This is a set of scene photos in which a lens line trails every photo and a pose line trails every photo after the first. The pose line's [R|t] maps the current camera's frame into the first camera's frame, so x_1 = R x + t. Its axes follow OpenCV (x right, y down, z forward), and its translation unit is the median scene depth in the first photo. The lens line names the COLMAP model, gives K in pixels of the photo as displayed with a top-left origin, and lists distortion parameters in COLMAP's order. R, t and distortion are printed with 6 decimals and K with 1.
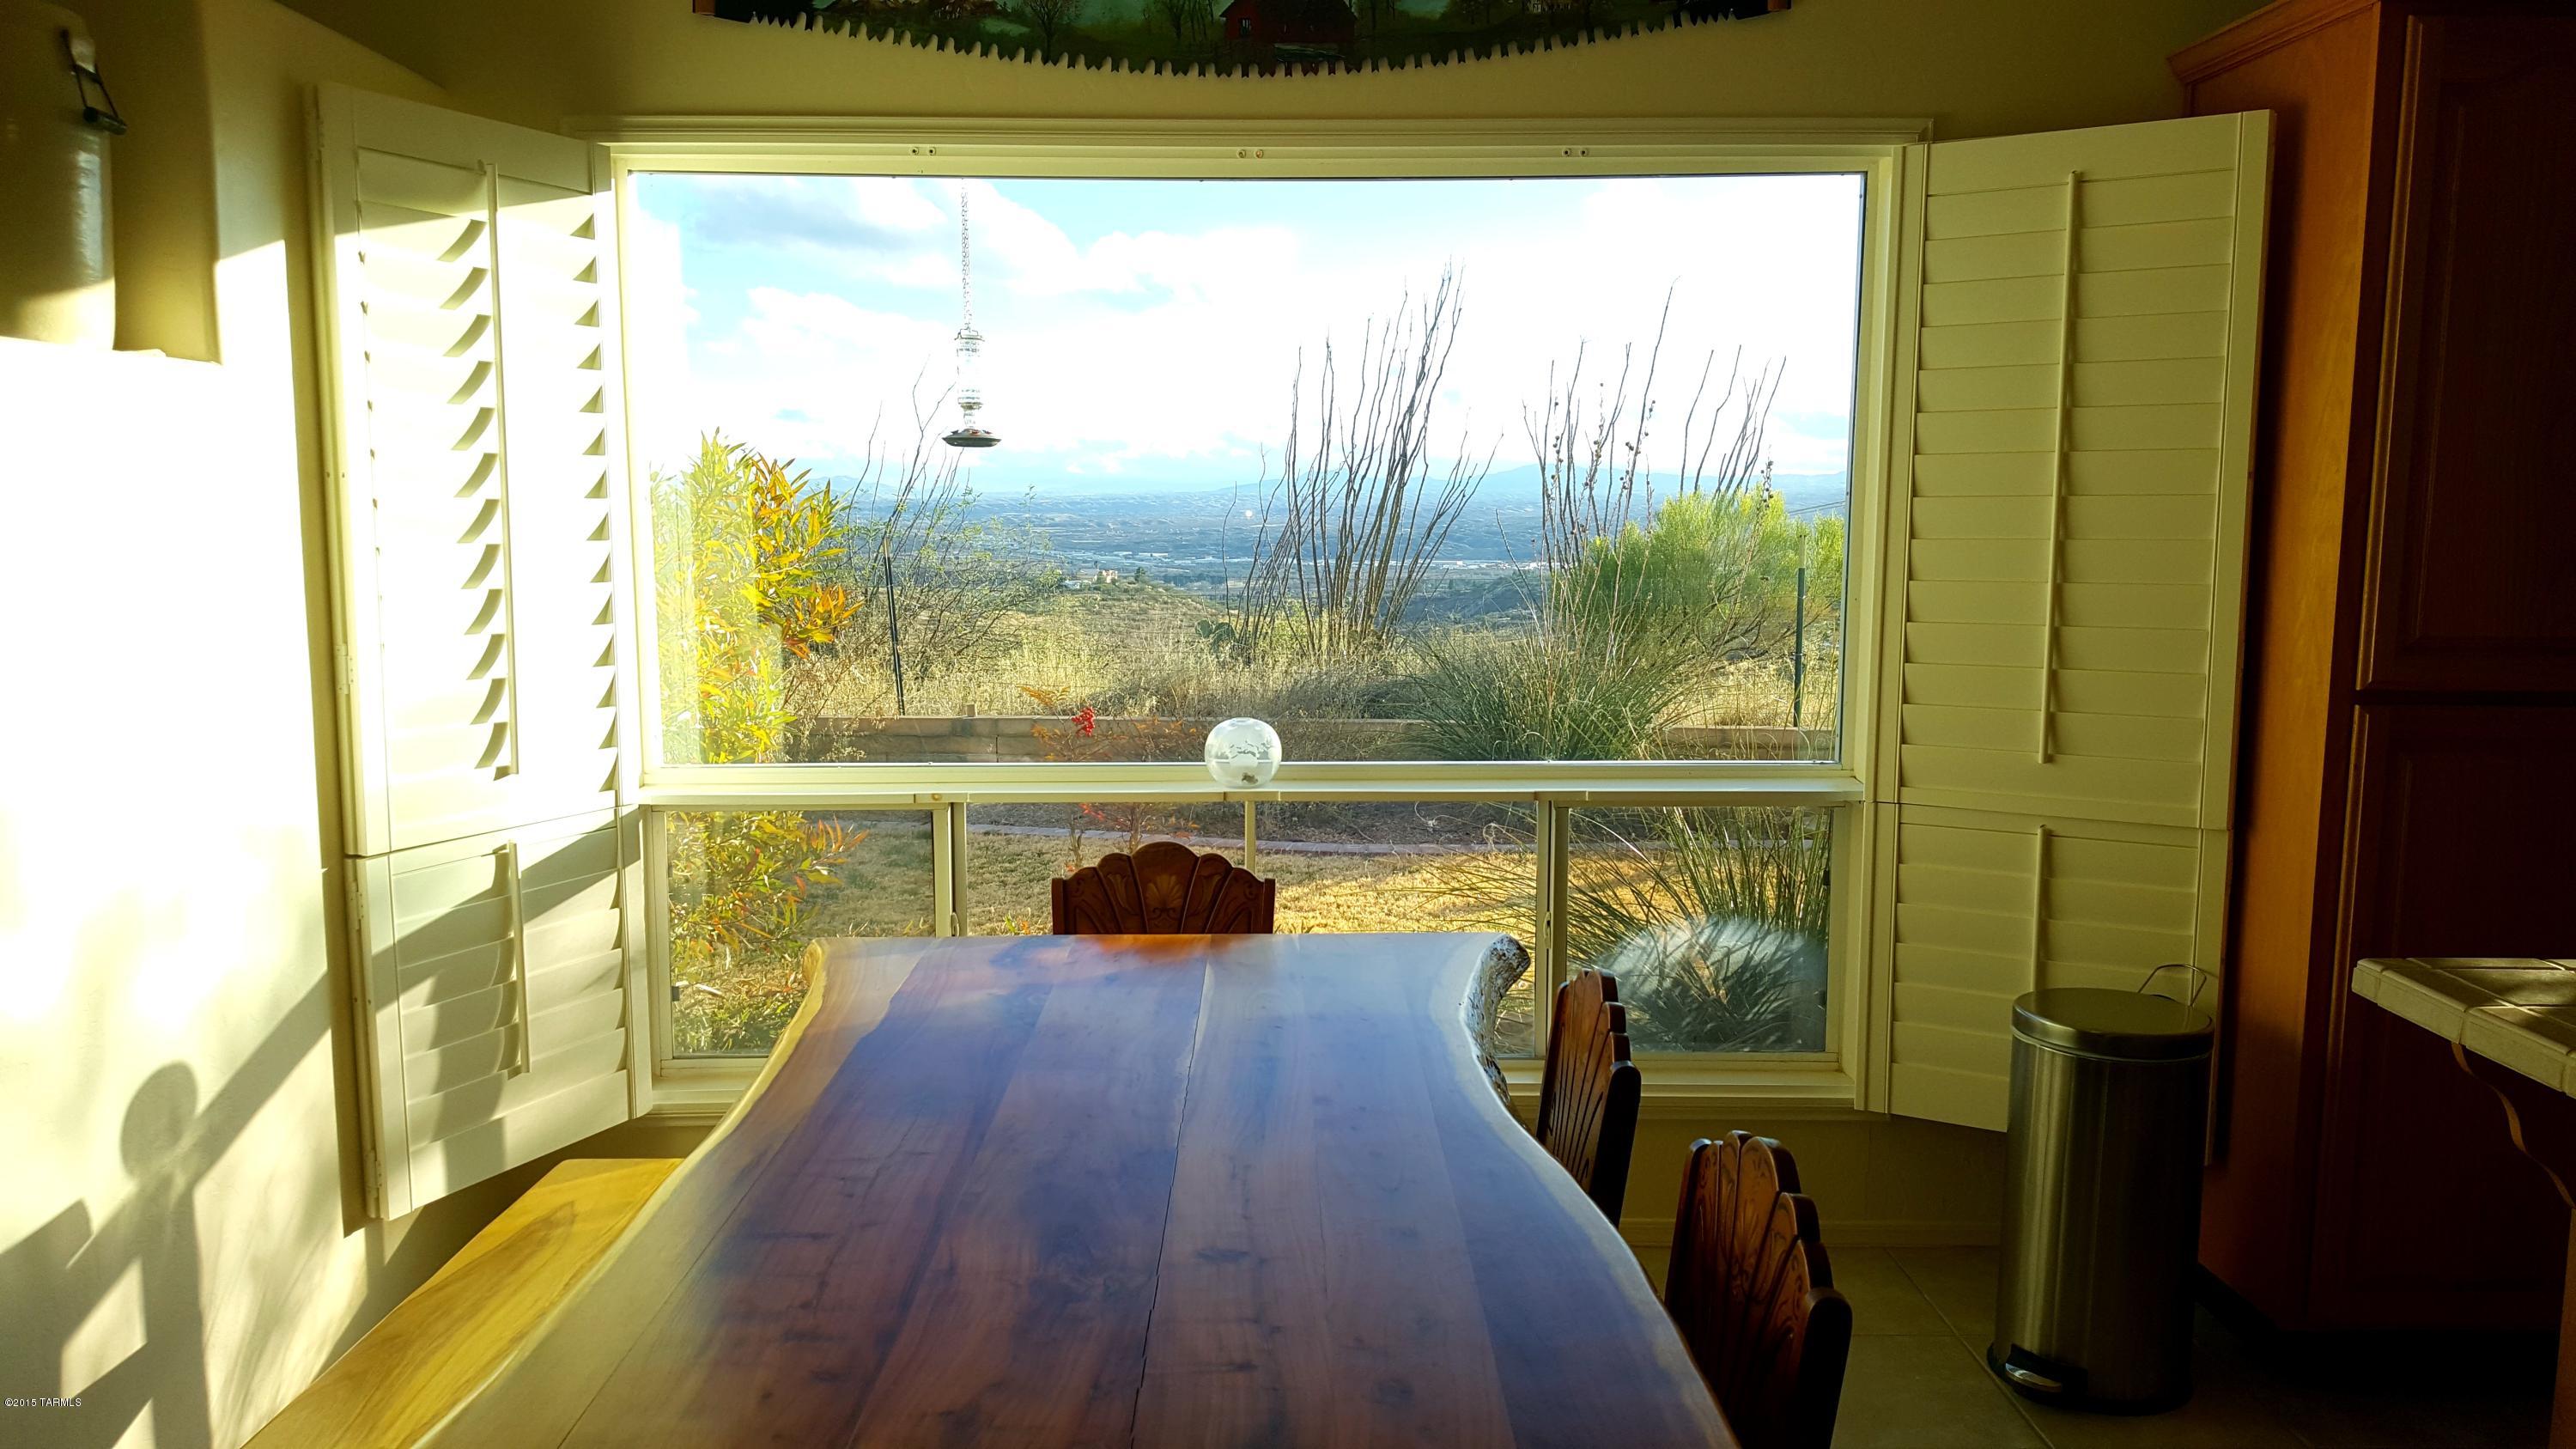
lens RADIAL K [[1891.5, 0, 1230.6], [0, 1891.5, 749.5], [0, 0, 1]] dist [0.086098, -0.133303]
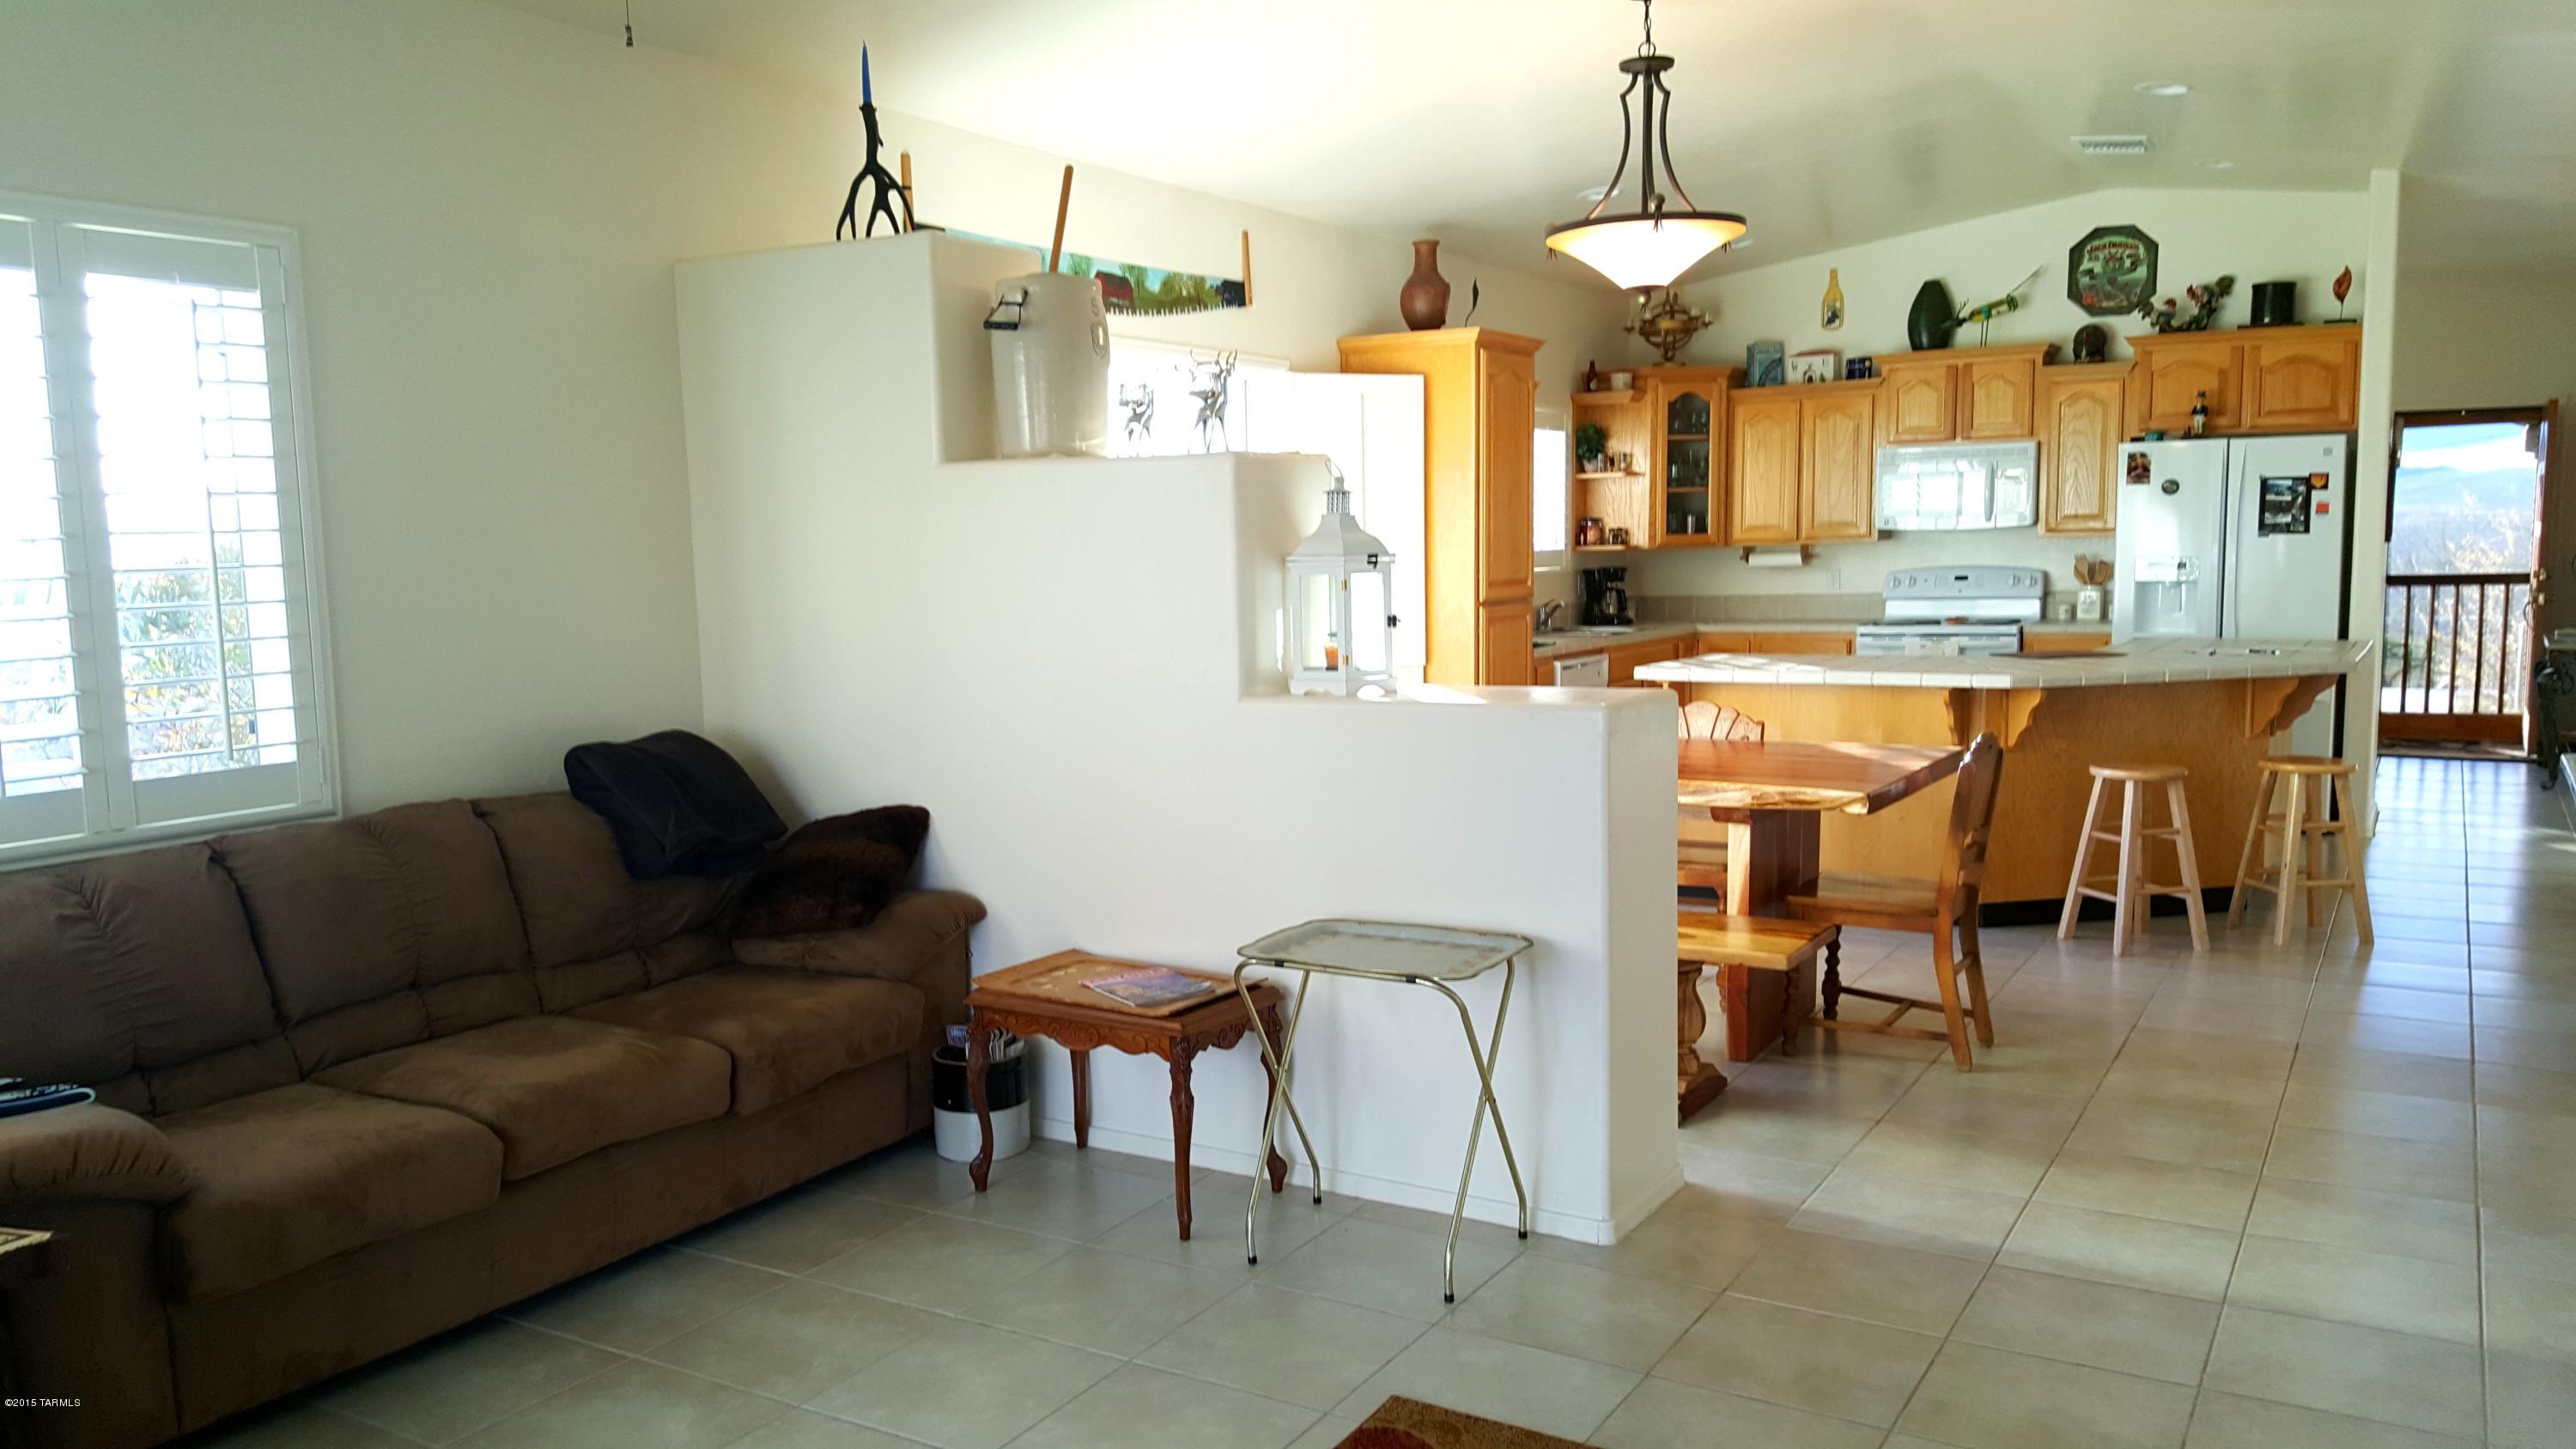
lens RADIAL K [[1891.5, 0, 1230.6], [0, 1891.5, 749.5], [0, 0, 1]] dist [0.086098, -0.133303]
pose [[0.530838, -0.107281, 0.840656, -1.554722], [0.131821, 0.990334, 0.043142, 0.011237], [-0.837158, 0.087915, 0.539849, -0.083771]]
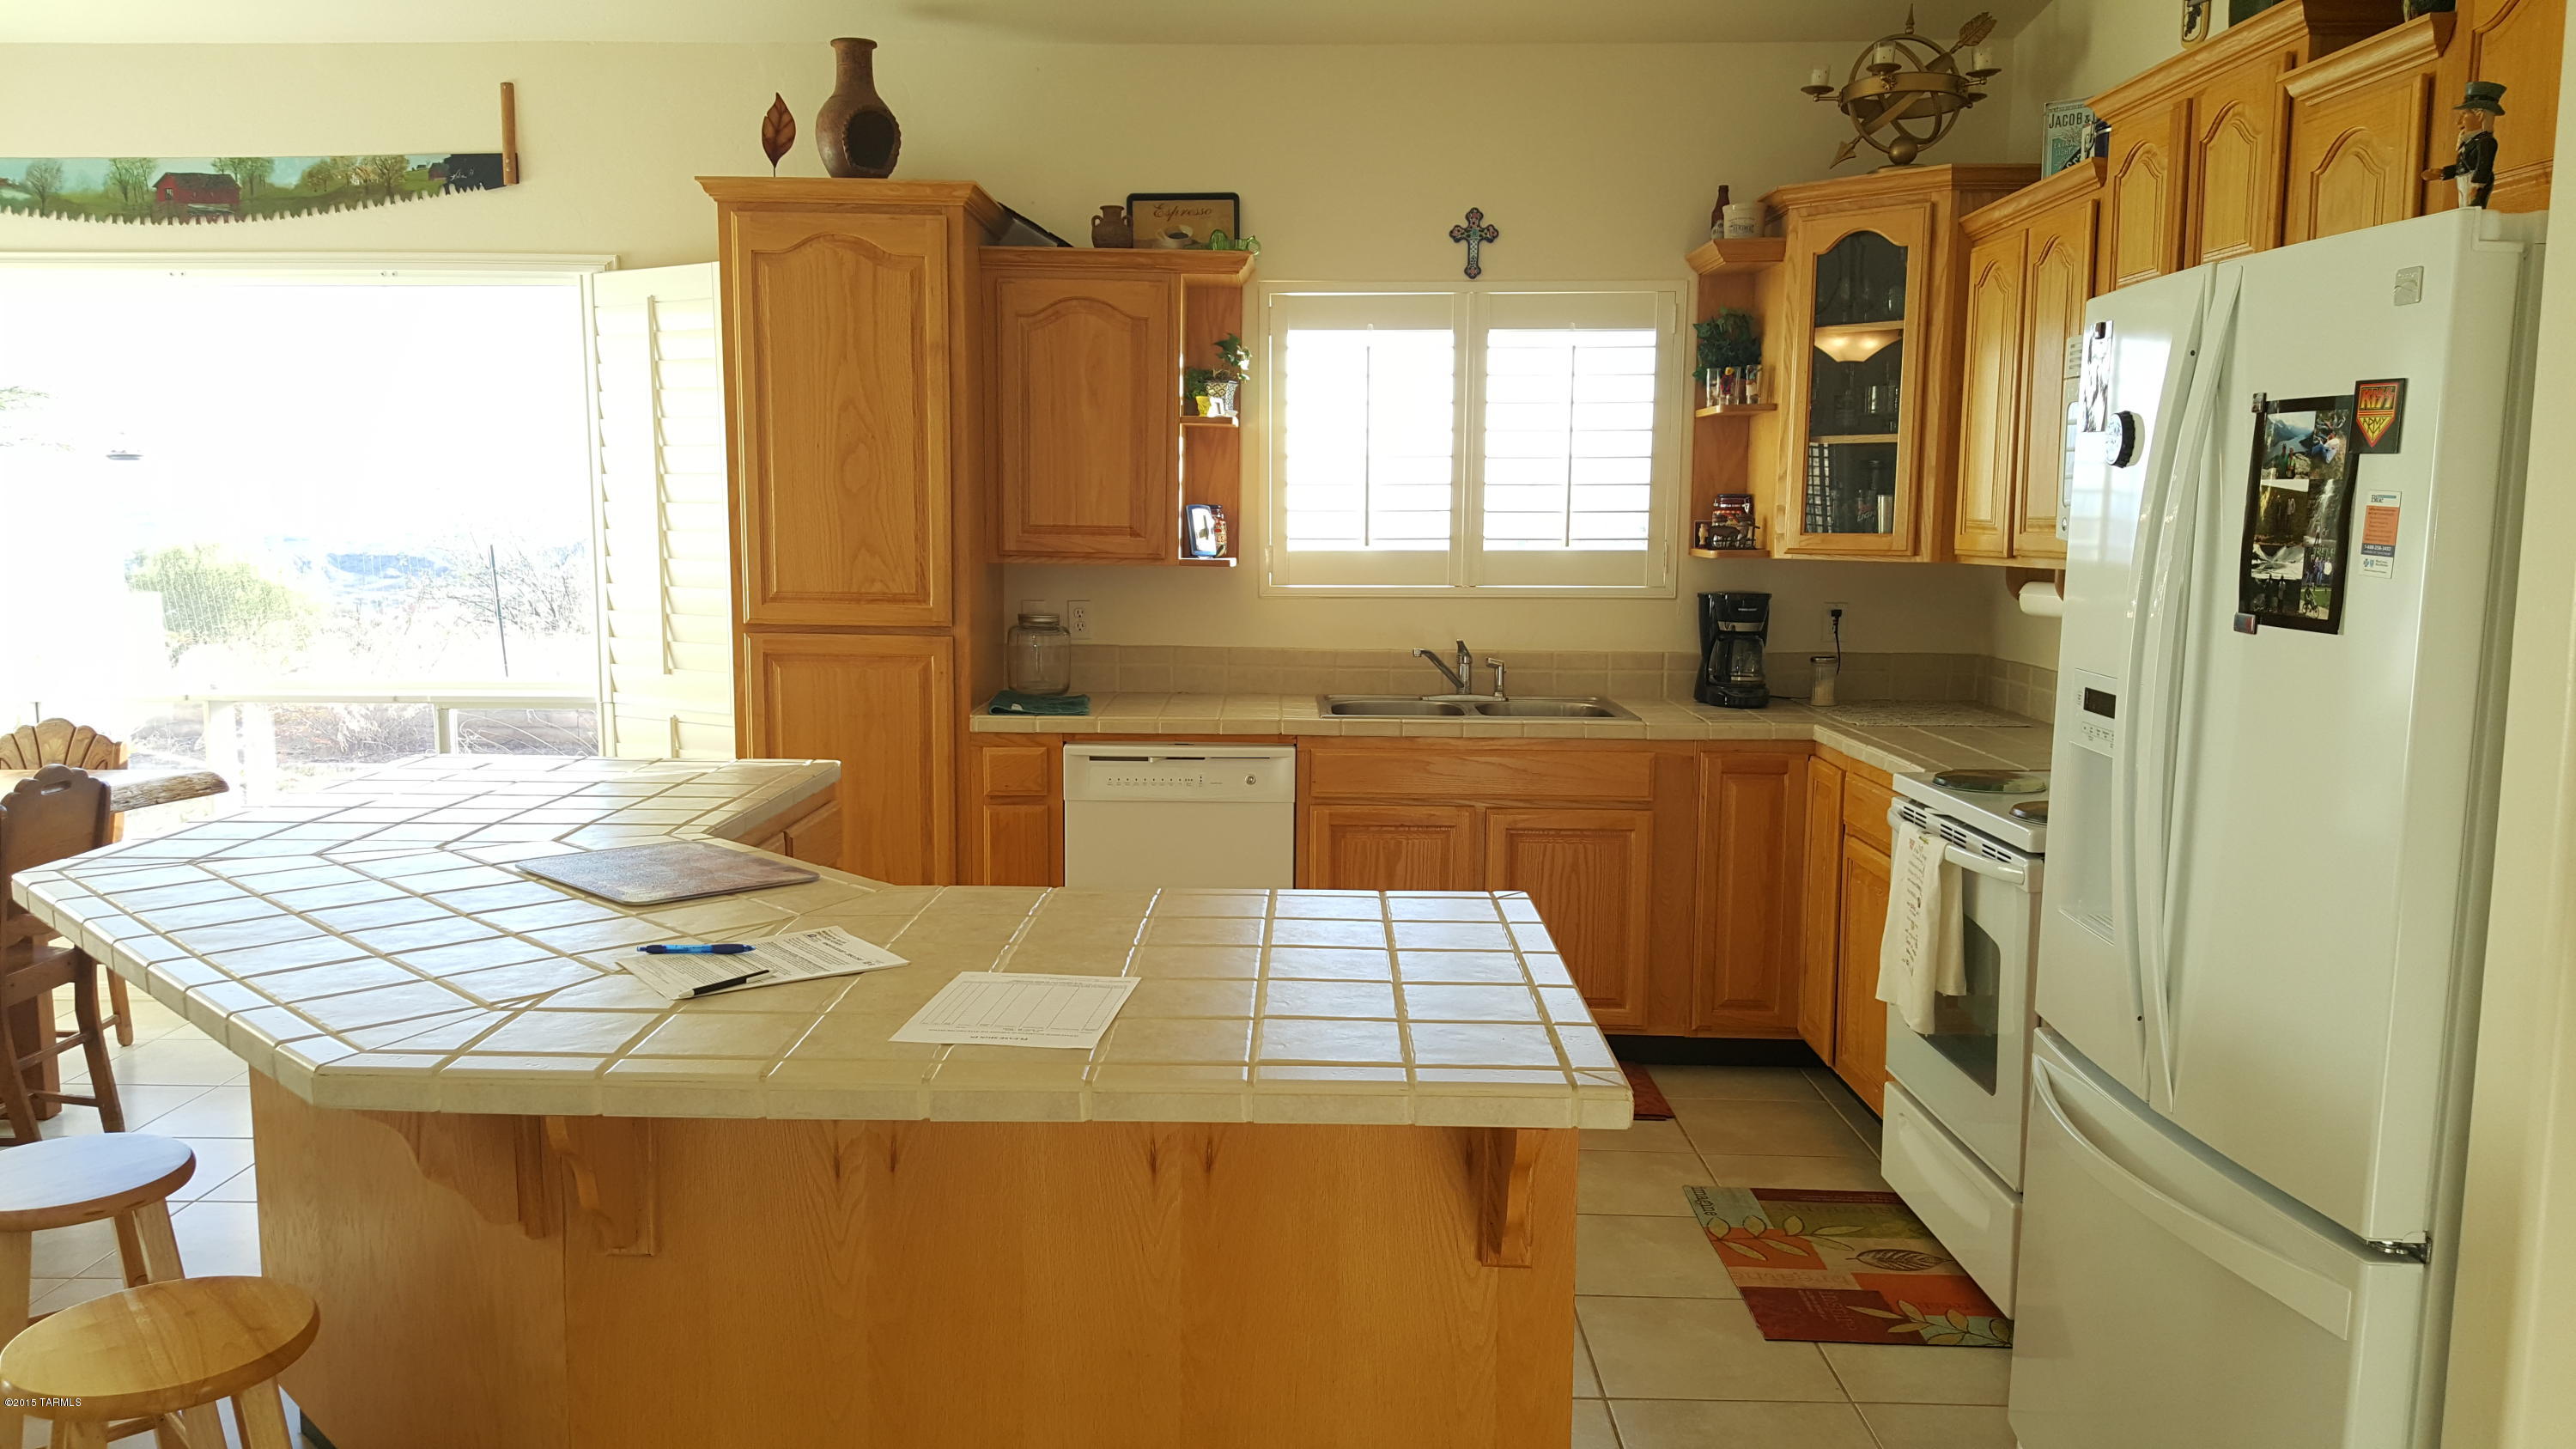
lens RADIAL K [[1891.5, 0, 1230.6], [0, 1891.5, 749.5], [0, 0, 1]] dist [0.086098, -0.133303]
pose [[0.999862, 0.006568, -0.015230, 0.886195], [-0.006547, 0.999978, 0.001408, 0.061341], [0.015238, -0.001309, 0.999883, -0.526834]]
